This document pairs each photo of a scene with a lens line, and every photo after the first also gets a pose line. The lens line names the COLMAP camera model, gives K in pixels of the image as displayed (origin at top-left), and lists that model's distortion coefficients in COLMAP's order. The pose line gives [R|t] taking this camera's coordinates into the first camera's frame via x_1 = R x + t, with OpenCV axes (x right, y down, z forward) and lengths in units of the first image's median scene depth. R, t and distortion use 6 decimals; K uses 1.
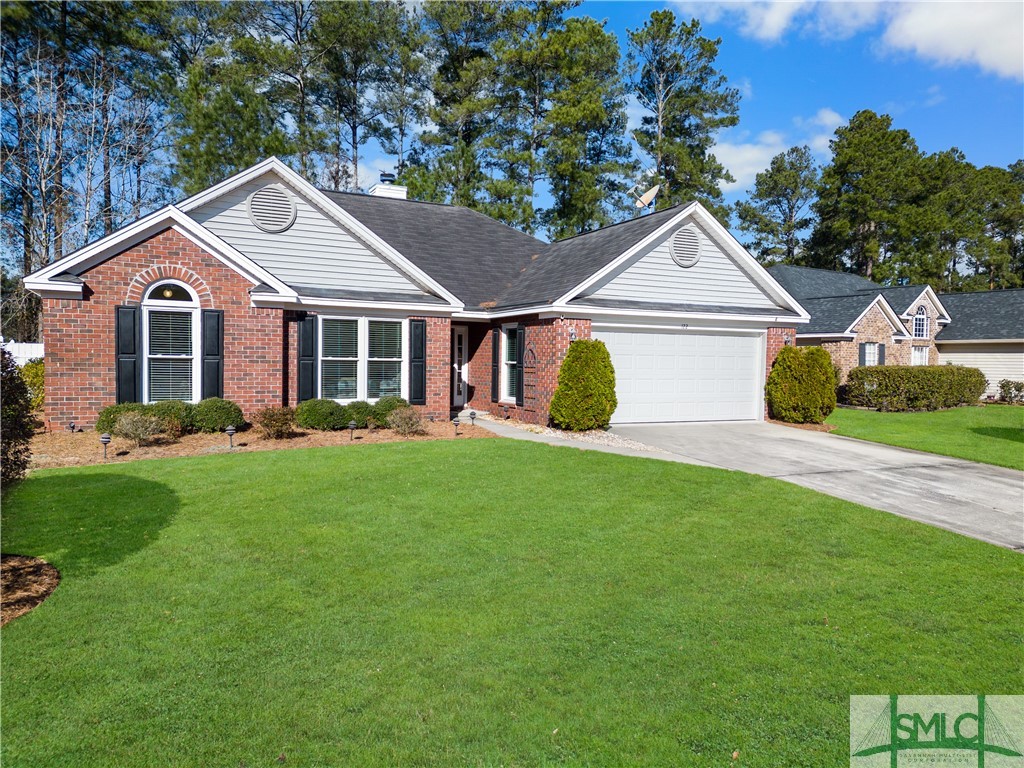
lens RADIAL K [[714.6, 0, 511.9], [0, 714.6, 395.4], [0, 0, 1]] dist [0.018576, -0.001054]
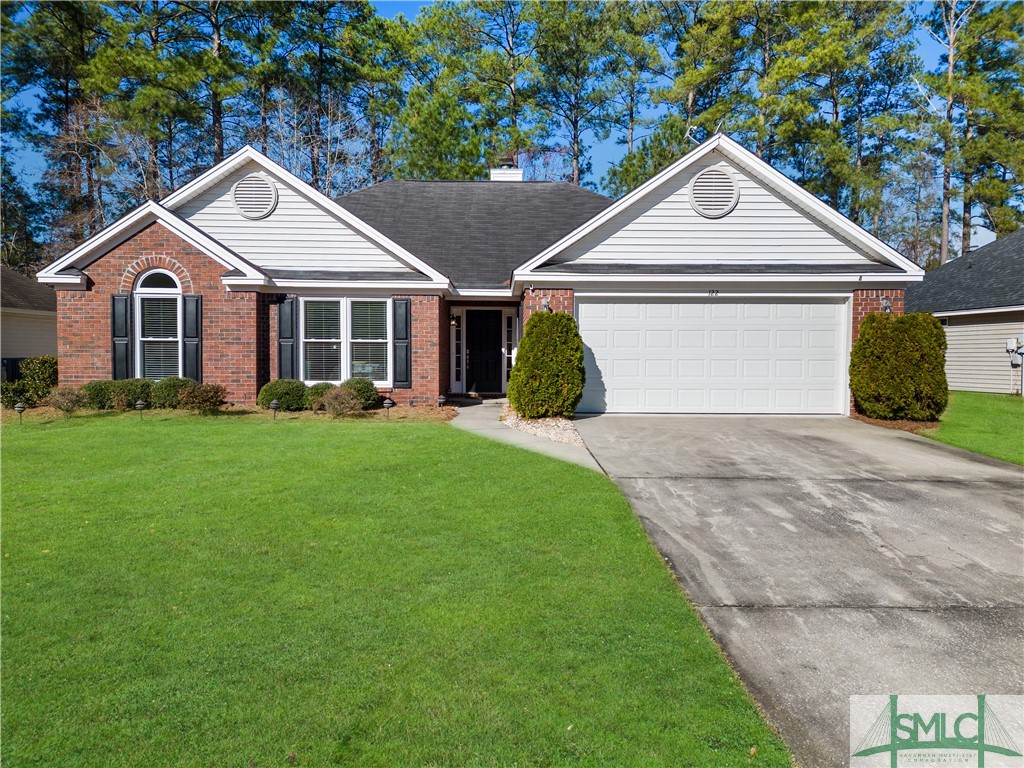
lens RADIAL K [[718.9, 0, 512.0], [0, 718.9, 384.0], [0, 0, 1]] dist [0.027933, -0.003167]
pose [[0.904007, 0.004134, -0.427497, 0.438812], [-0.011902, 0.999809, -0.015501, 0.022374], [0.427352, 0.019101, 0.903884, 0.212110]]
